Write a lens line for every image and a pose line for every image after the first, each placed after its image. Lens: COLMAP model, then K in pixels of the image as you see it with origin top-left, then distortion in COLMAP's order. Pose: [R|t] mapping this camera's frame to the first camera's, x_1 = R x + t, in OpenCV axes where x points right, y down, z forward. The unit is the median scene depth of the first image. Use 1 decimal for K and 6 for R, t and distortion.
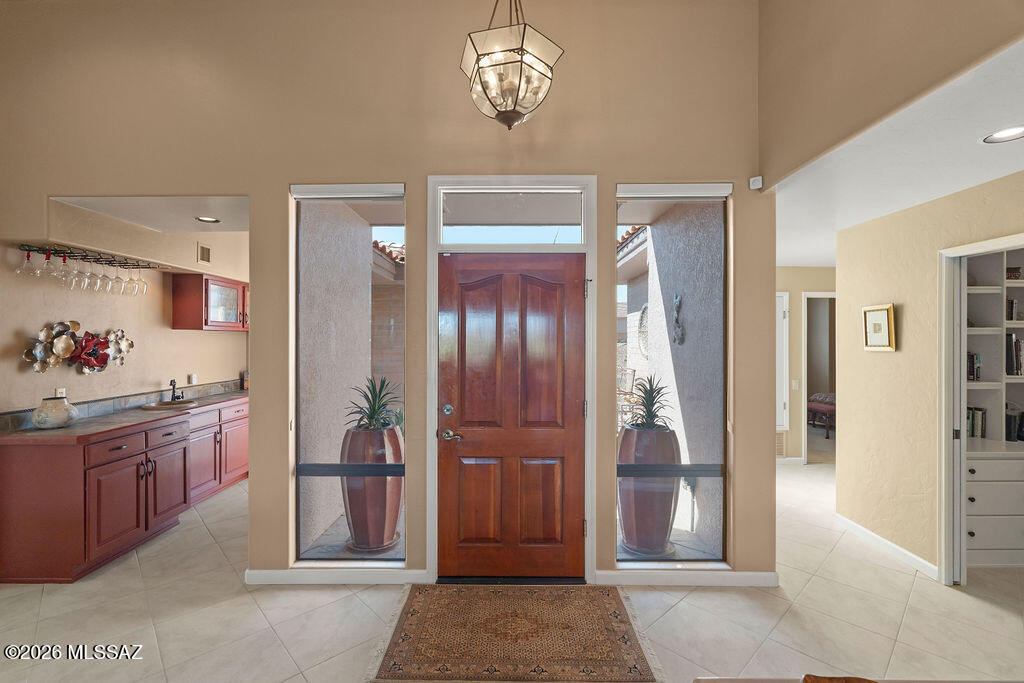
lens RADIAL K [[456.0, 0, 509.5], [0, 456.0, 337.4], [0, 0, 1]] dist [-0.001418, -0.000181]
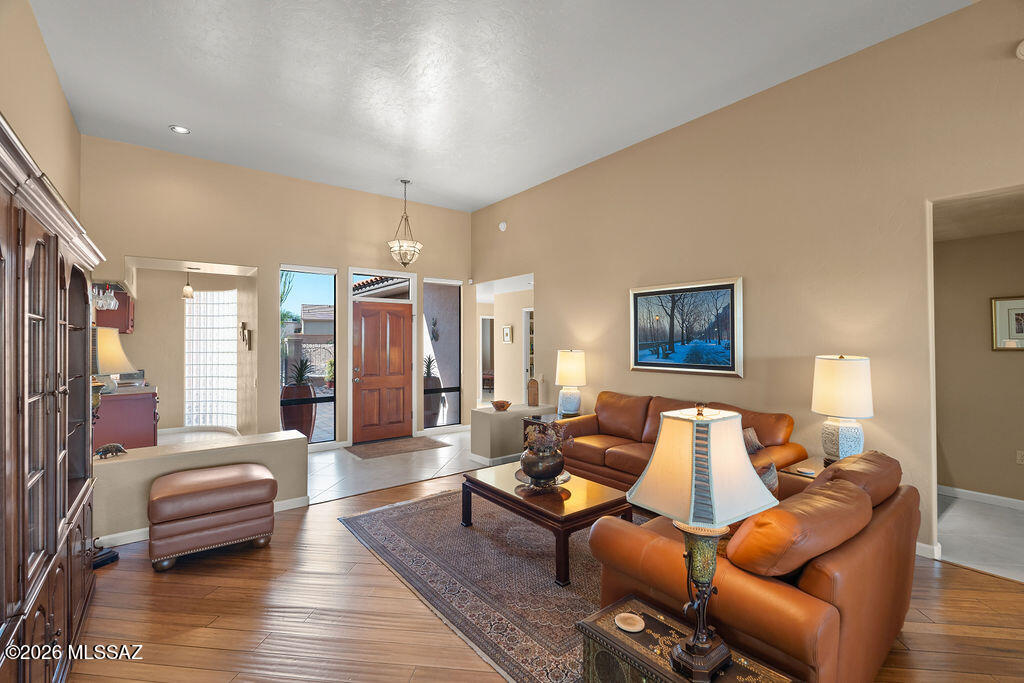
lens RADIAL K [[457.6, 0, 514.1], [0, 457.6, 335.0], [0, 0, 1]] dist [0.002164, 0.000208]
pose [[0.785615, 0.003840, 0.618704, -0.716534], [0.003247, 0.999941, -0.010330, 0.008403], [-0.618708, 0.010124, 0.785556, -0.992878]]
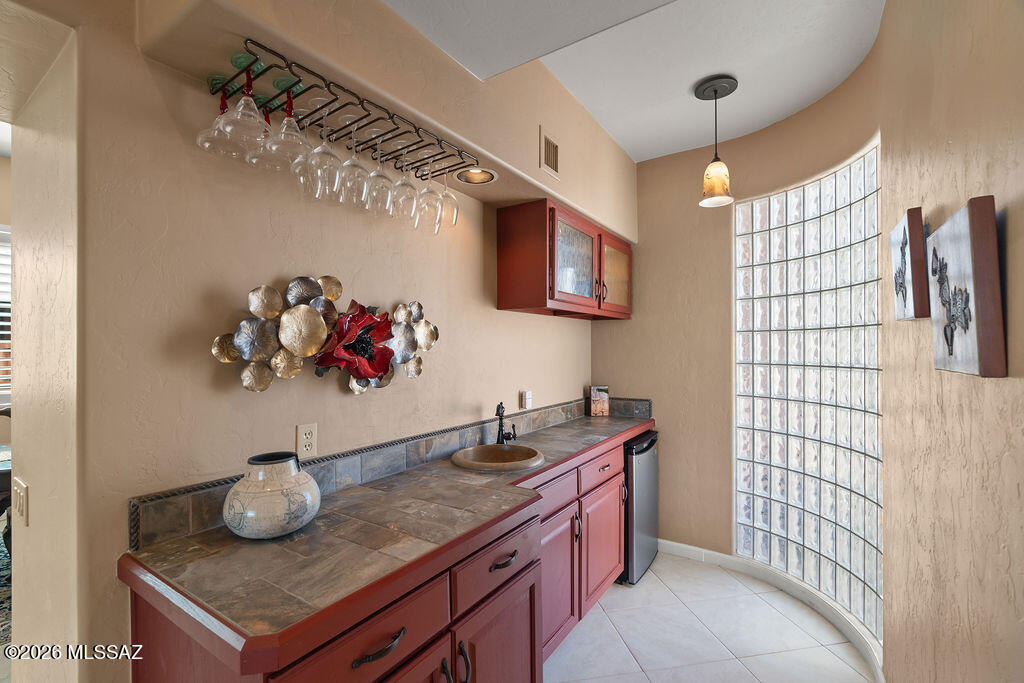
lens RADIAL K [[446.9, 0, 512.0], [0, 446.9, 341.5], [0, 0, 1]] dist [-0.000826, -0.000103]
pose [[0.838592, -0.008992, -0.544685, -0.508538], [0.004721, 0.999946, -0.009239, 0.030534], [0.544739, 0.005177, 0.838590, 0.656253]]
